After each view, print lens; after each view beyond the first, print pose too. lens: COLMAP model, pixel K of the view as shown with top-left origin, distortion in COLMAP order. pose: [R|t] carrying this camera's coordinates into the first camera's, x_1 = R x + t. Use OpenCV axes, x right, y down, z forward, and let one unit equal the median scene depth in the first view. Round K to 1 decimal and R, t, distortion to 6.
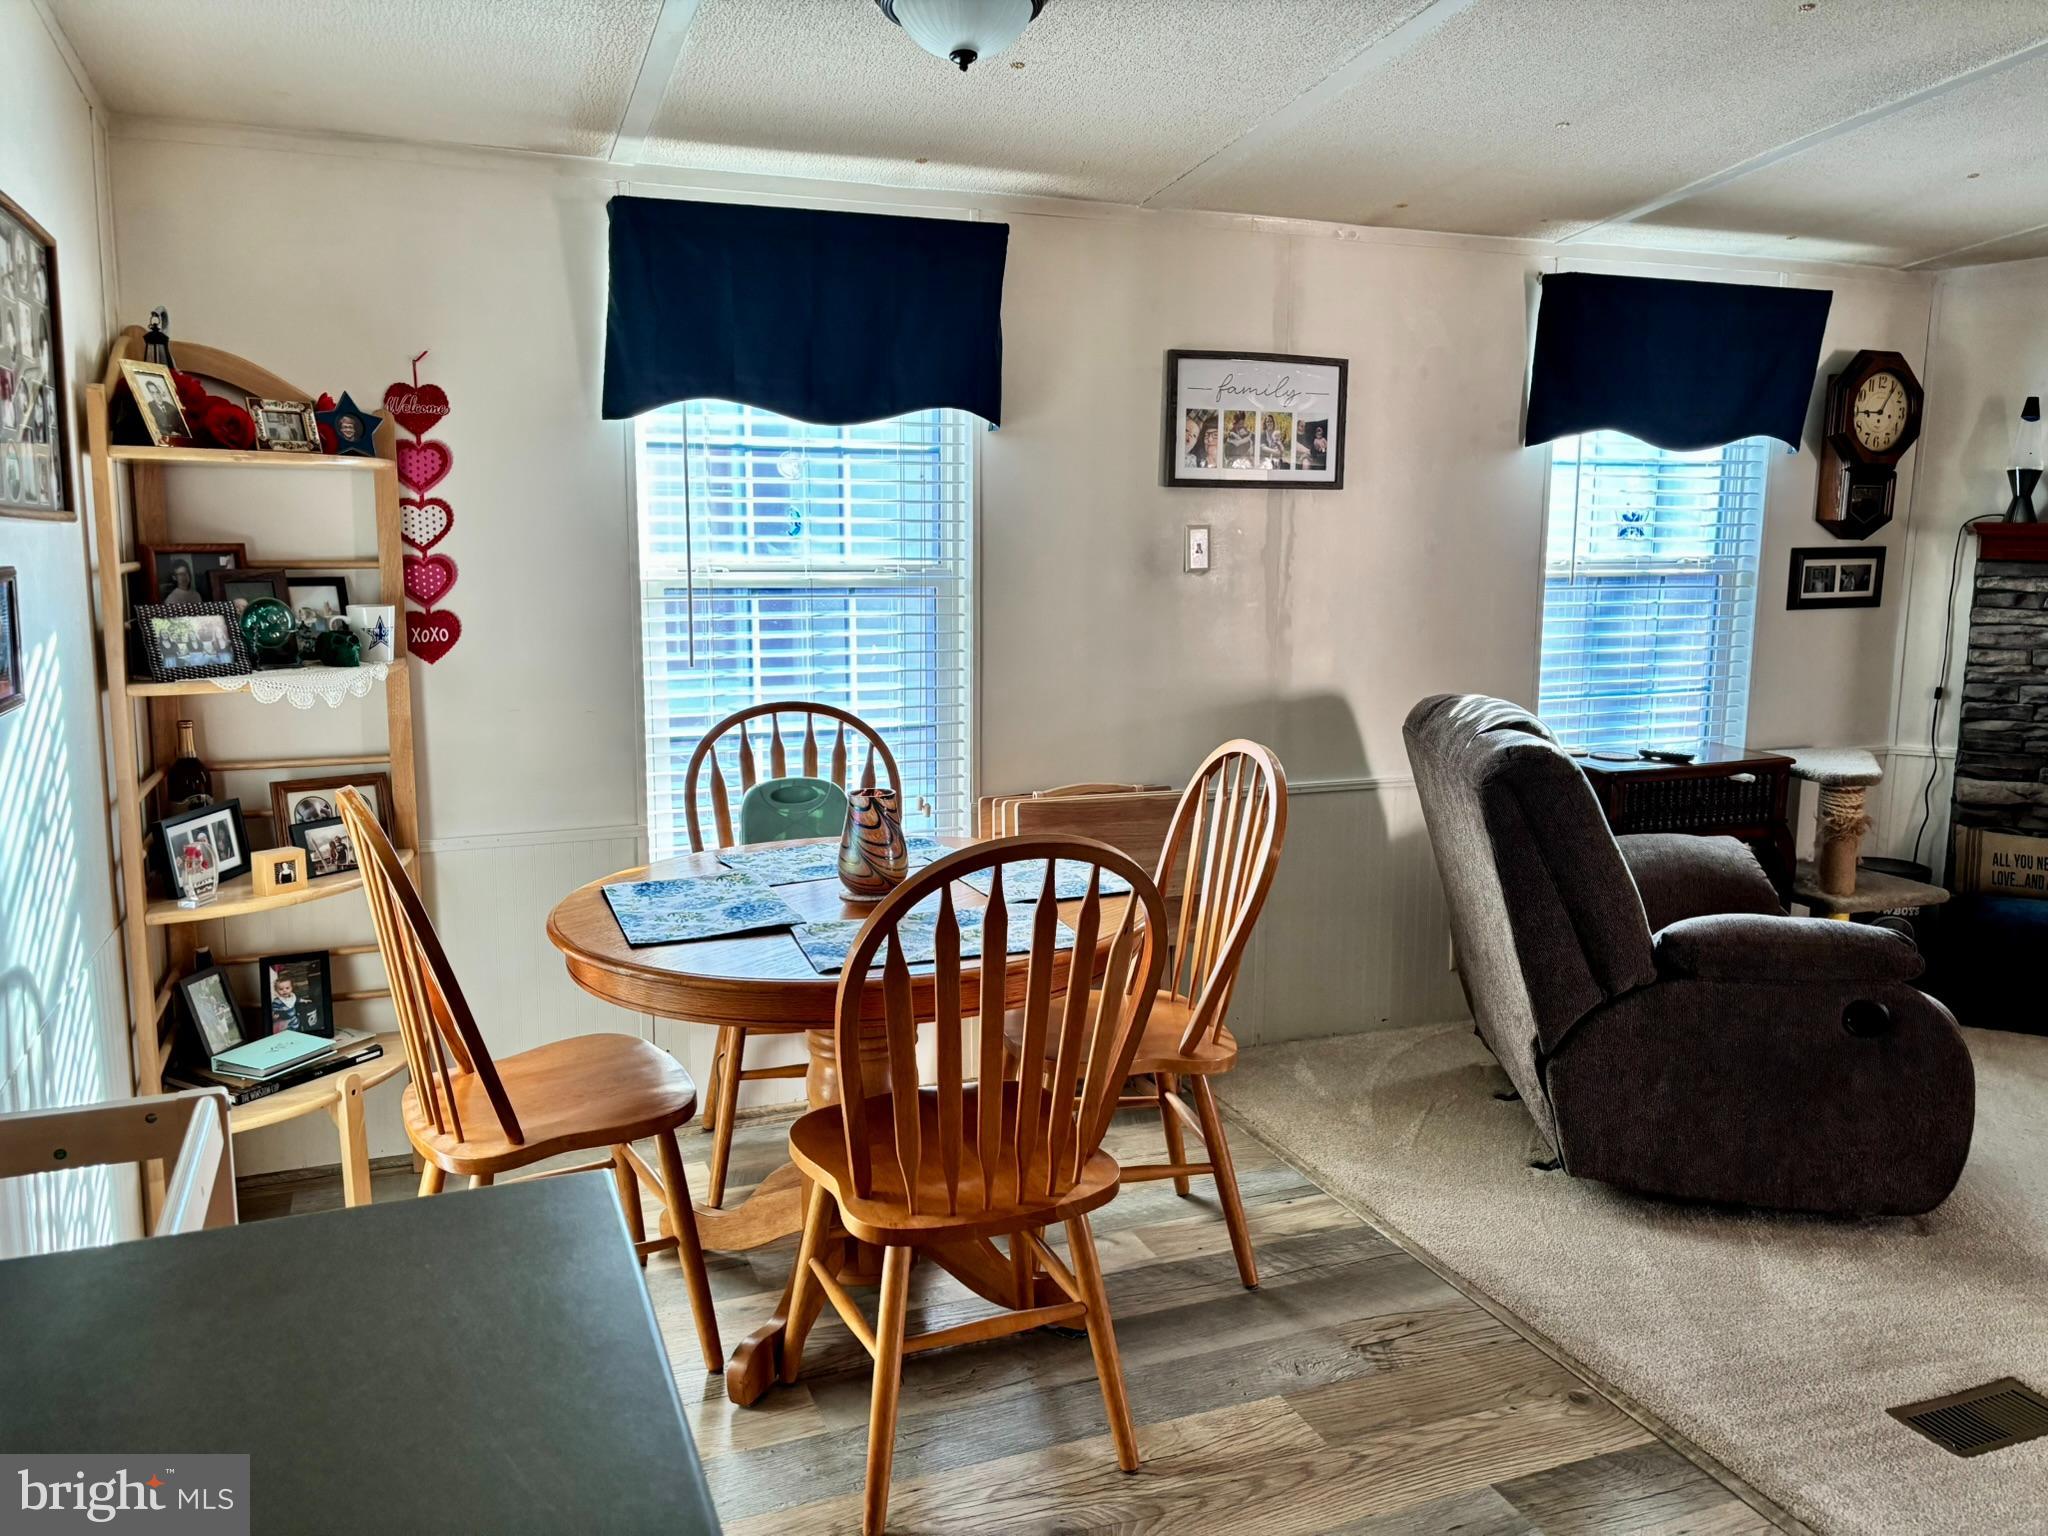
lens RADIAL K [[1535.7, 0, 1021.1], [0, 1535.7, 755.1], [0, 0, 1]] dist [0.054842, -0.066517]
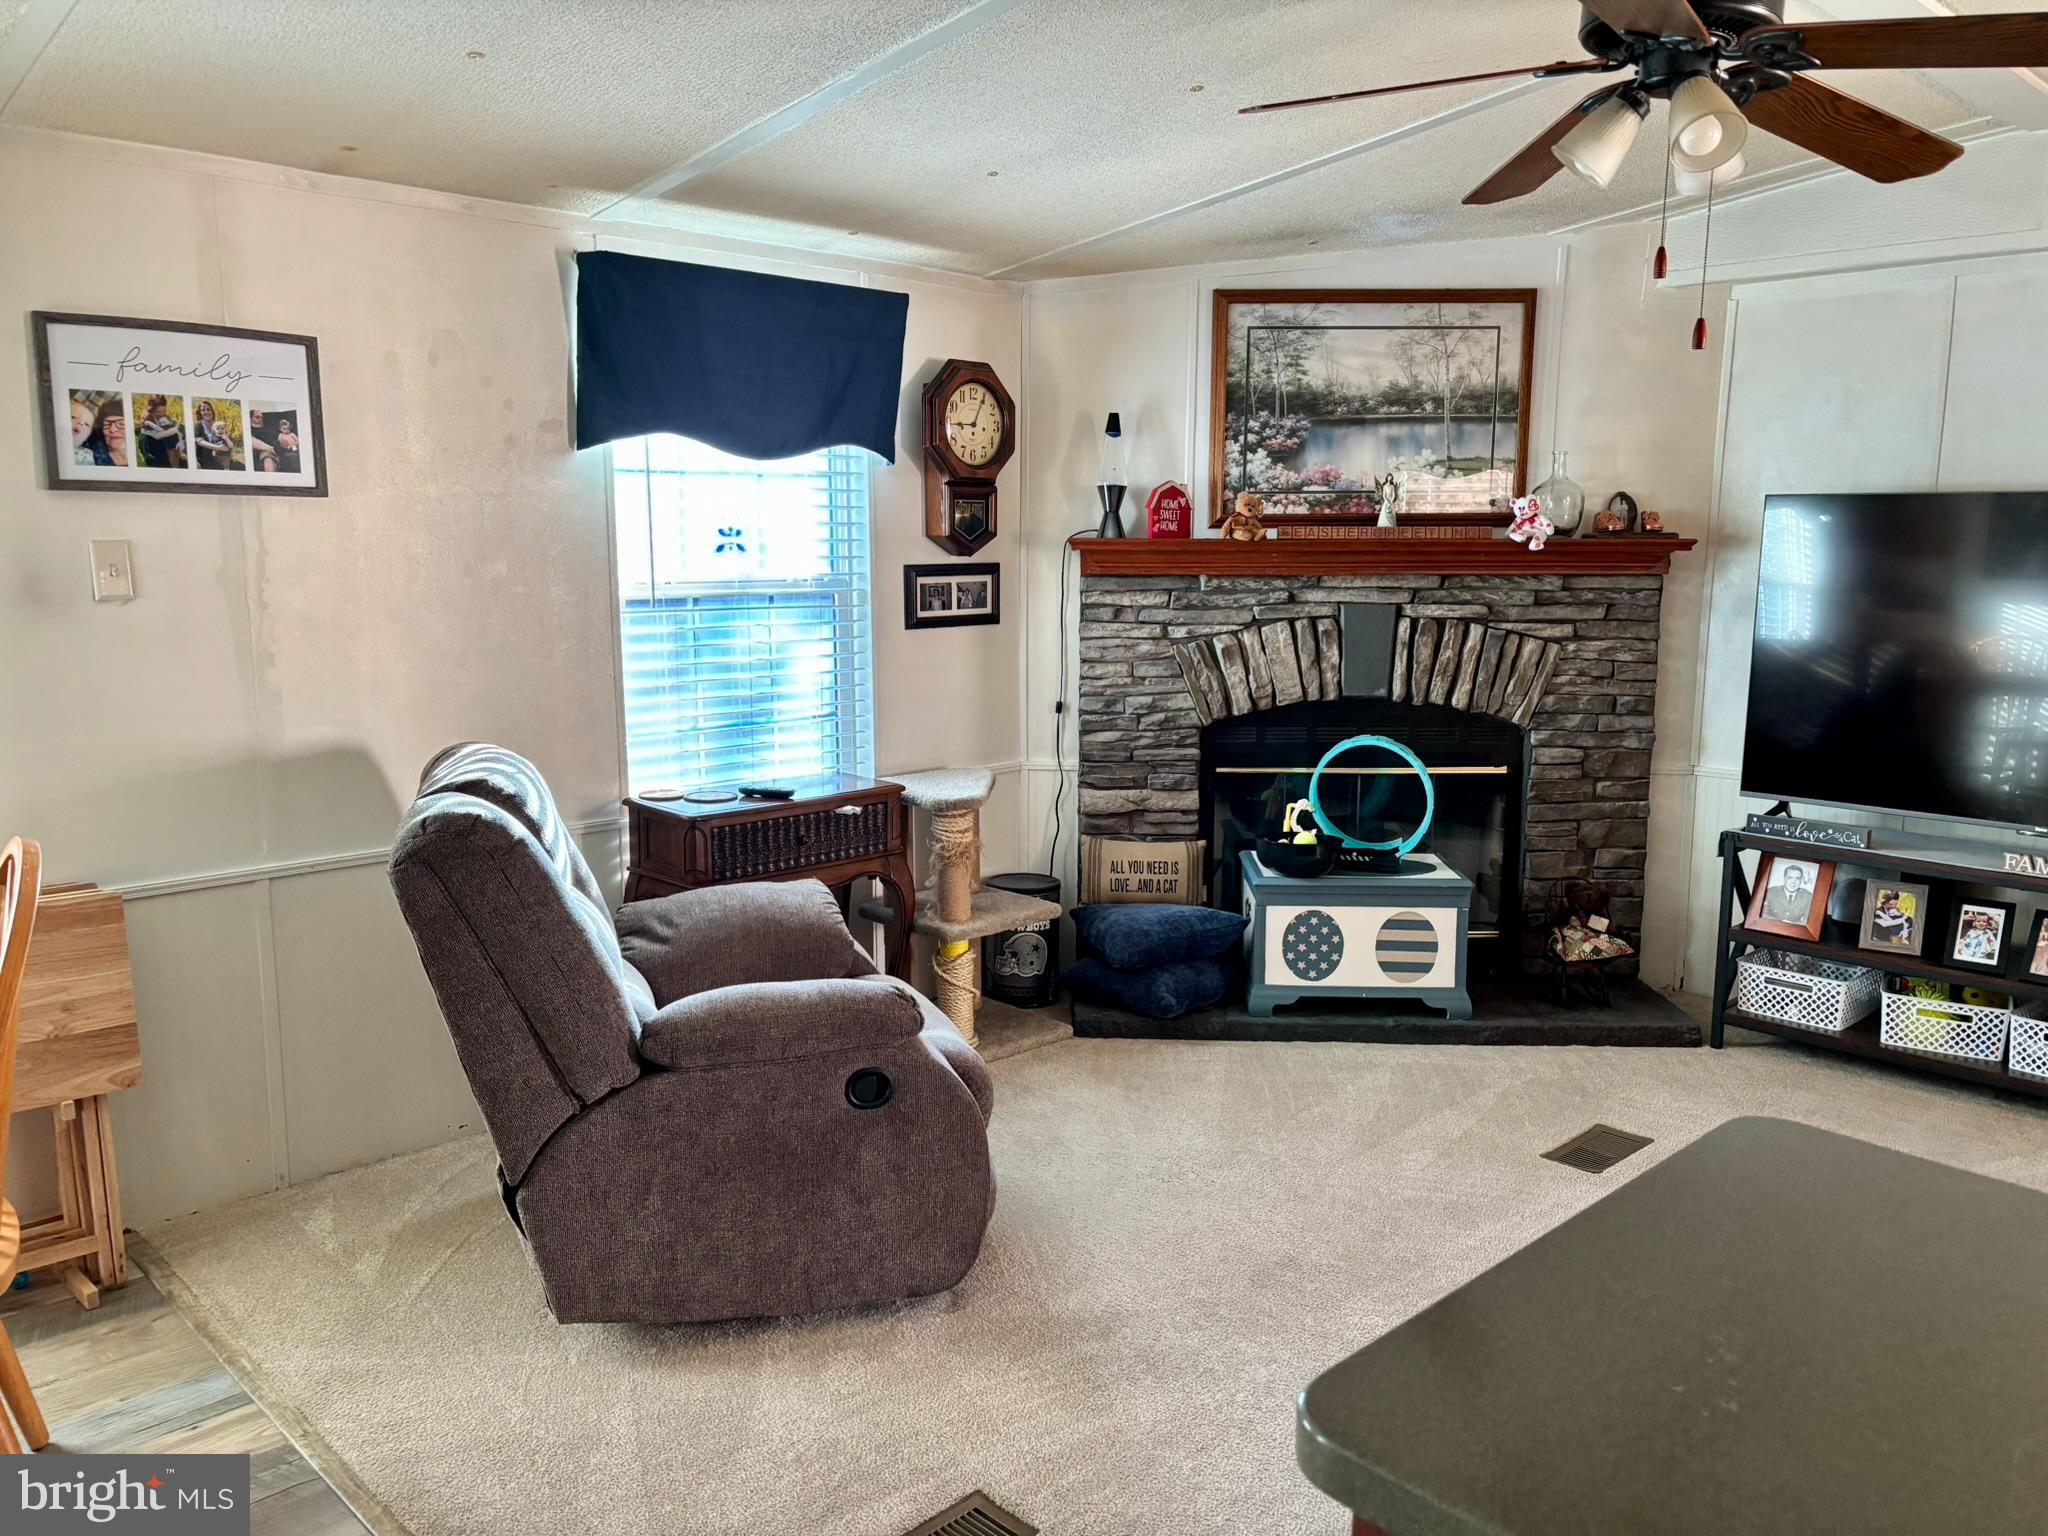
lens RADIAL K [[1535.7, 0, 1039.4], [0, 1535.7, 779.7], [0, 0, 1]] dist [0.054842, -0.066517]
pose [[0.919871, -0.066612, 0.386523, 0.257711], [0.064201, 0.997753, 0.019160, -0.017227], [-0.386930, 0.007190, 0.922081, 0.115796]]
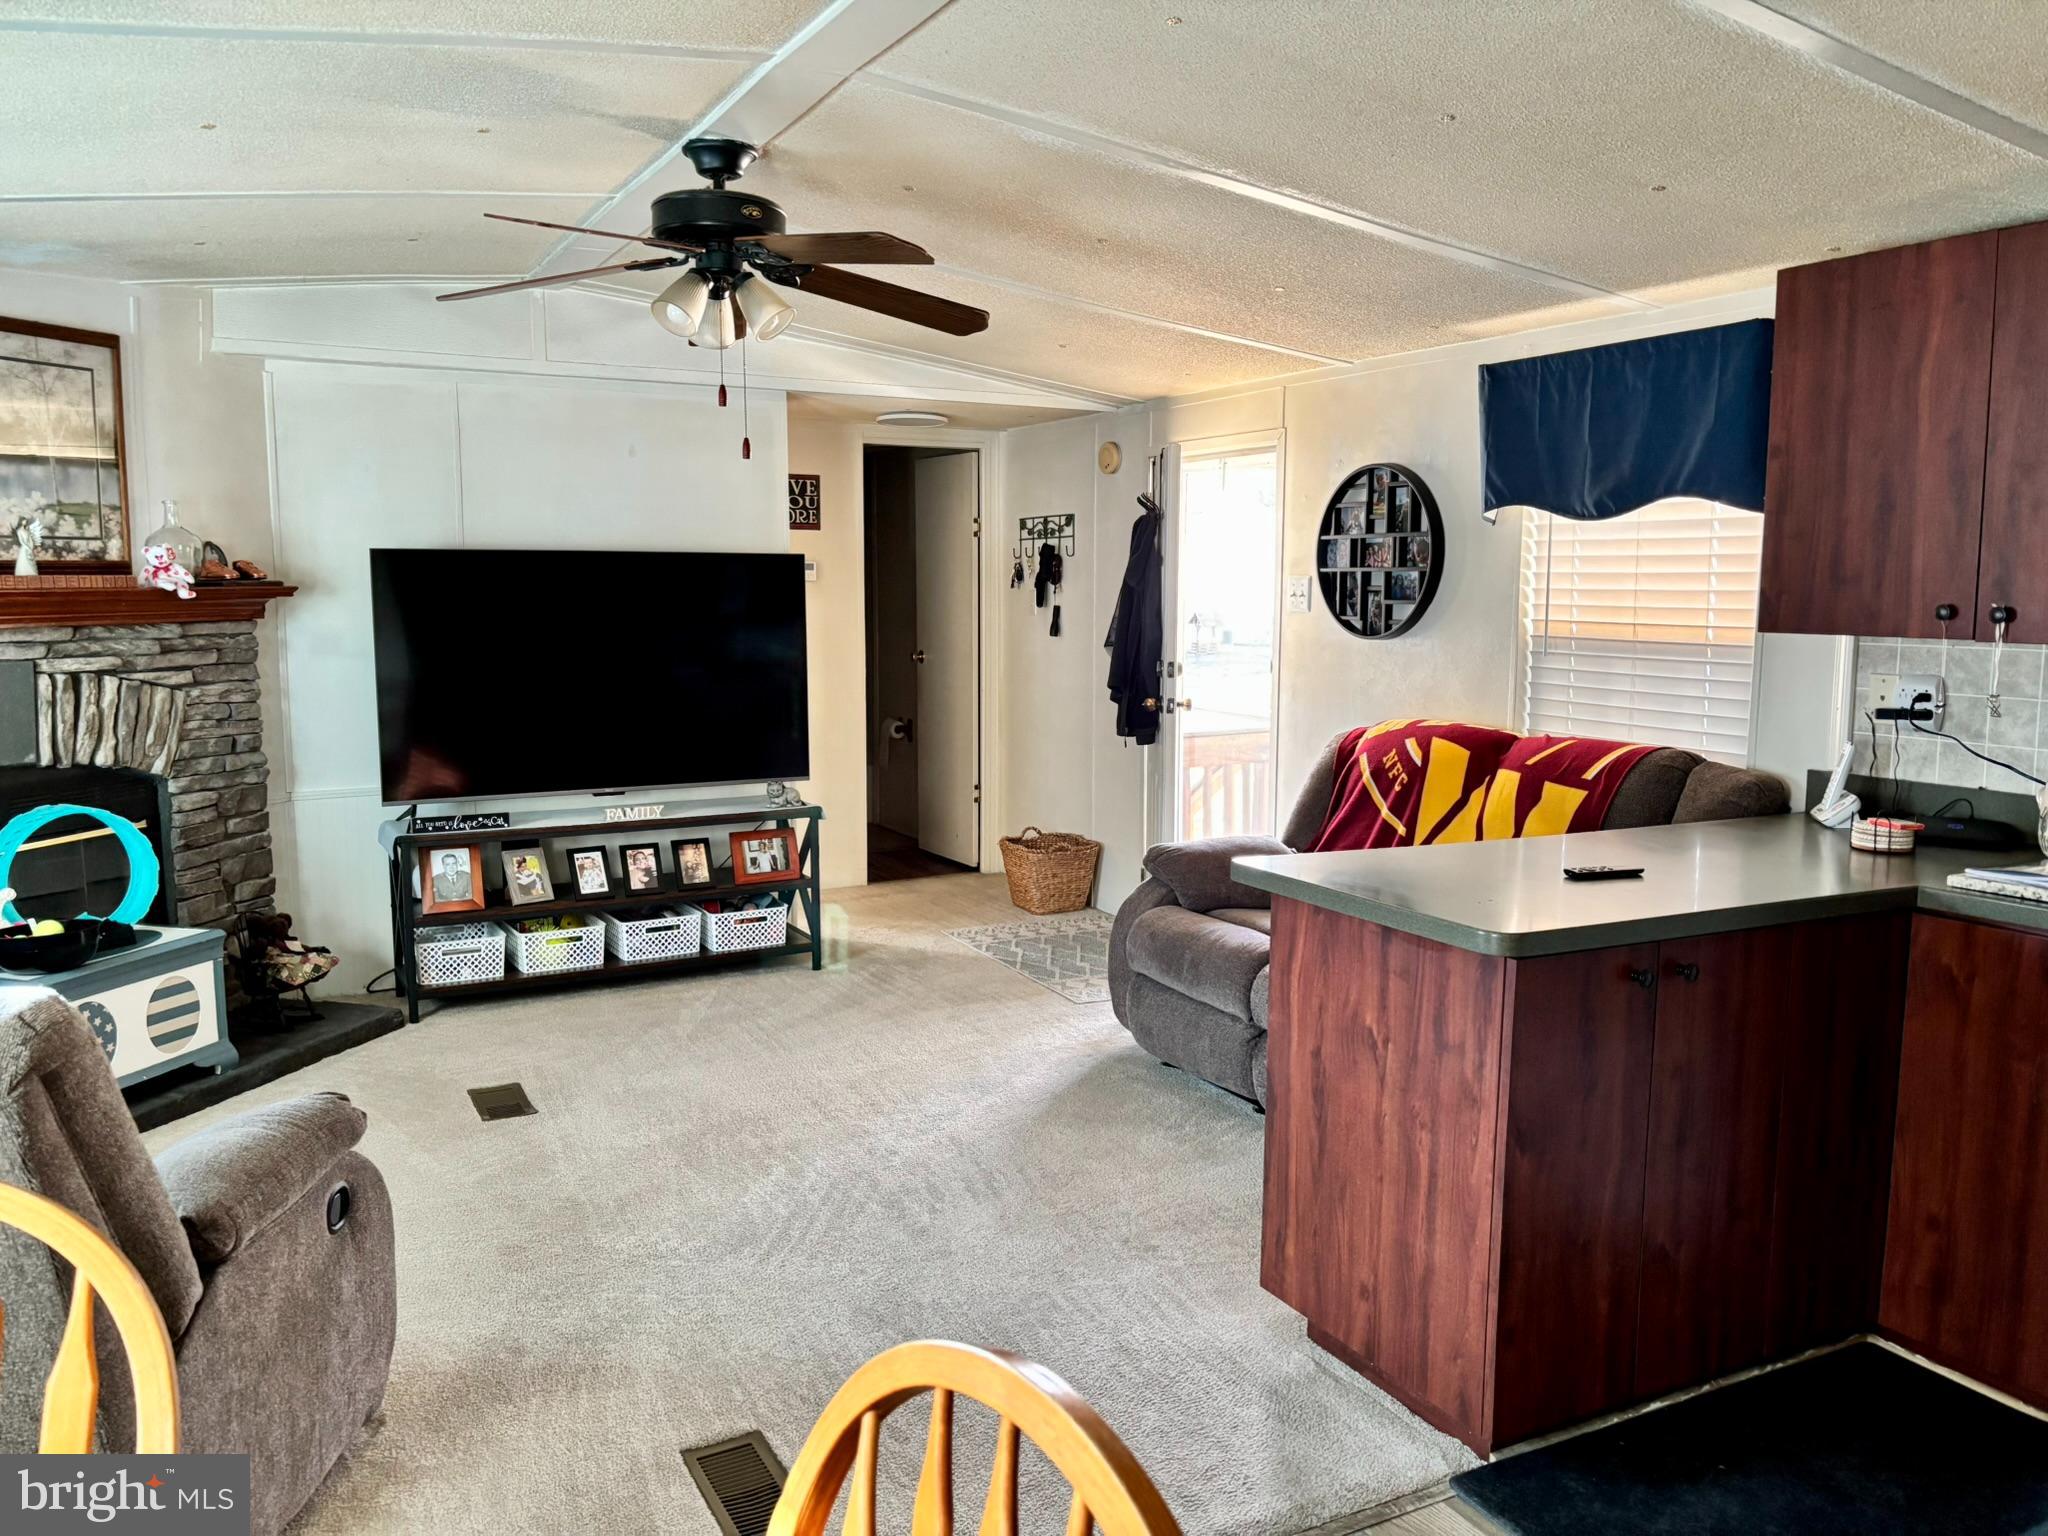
lens RADIAL K [[1535.7, 0, 1028.2], [0, 1535.7, 758.1], [0, 0, 1]] dist [0.054842, -0.066517]
pose [[-0.118512, -0.124205, 0.985154, -0.222824], [0.152755, 0.978055, 0.141686, -0.100012], [-0.981132, 0.167279, -0.096939, 0.584267]]
